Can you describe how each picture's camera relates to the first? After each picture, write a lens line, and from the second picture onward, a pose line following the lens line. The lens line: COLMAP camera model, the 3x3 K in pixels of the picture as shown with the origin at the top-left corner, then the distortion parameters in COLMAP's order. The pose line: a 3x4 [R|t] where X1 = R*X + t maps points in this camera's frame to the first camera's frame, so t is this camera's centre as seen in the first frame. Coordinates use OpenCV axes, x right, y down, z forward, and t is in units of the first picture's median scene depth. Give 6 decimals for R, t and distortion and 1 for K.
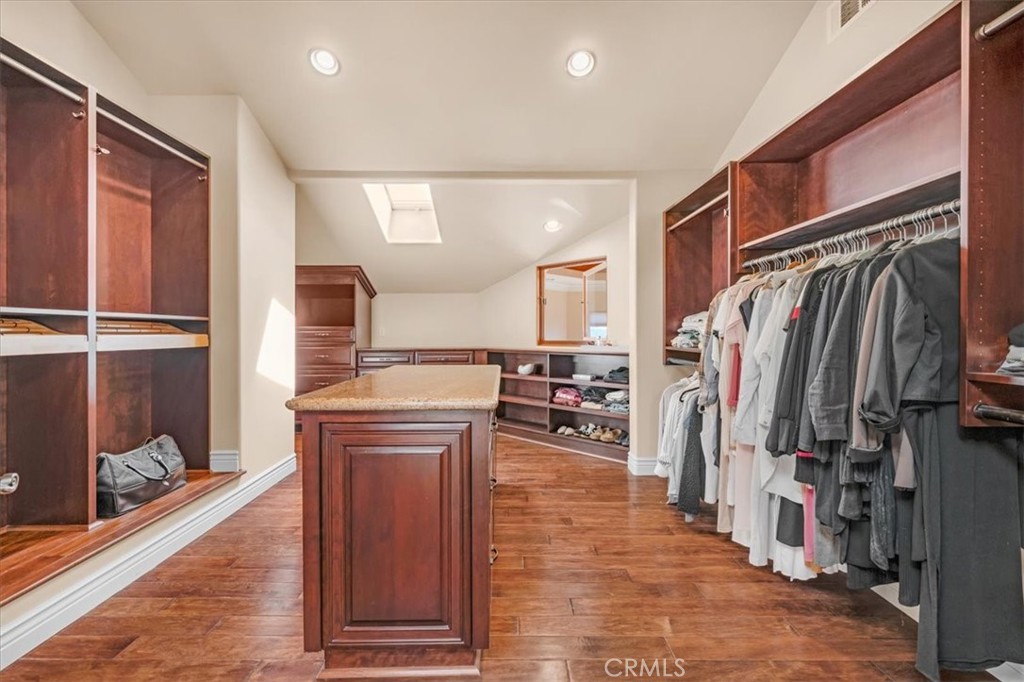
lens RADIAL K [[418.0, 0, 514.8], [0, 418.0, 335.9], [0, 0, 1]] dist [0.001431, 0.000124]
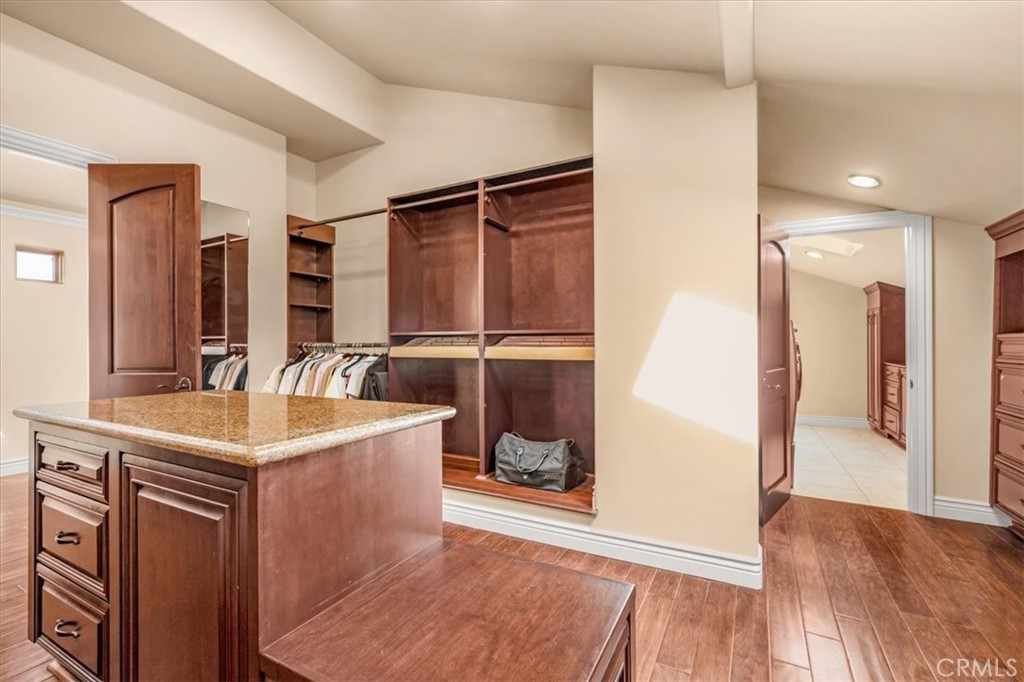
lens RADIAL K [[418.0, 0, 514.8], [0, 418.0, 335.9], [0, 0, 1]] dist [0.001431, 0.000124]
pose [[-0.469767, 0.000919, -0.882790, 0.200551], [0.005536, 0.999983, -0.001905, -0.033115], [0.882773, -0.005782, -0.469764, 1.577844]]
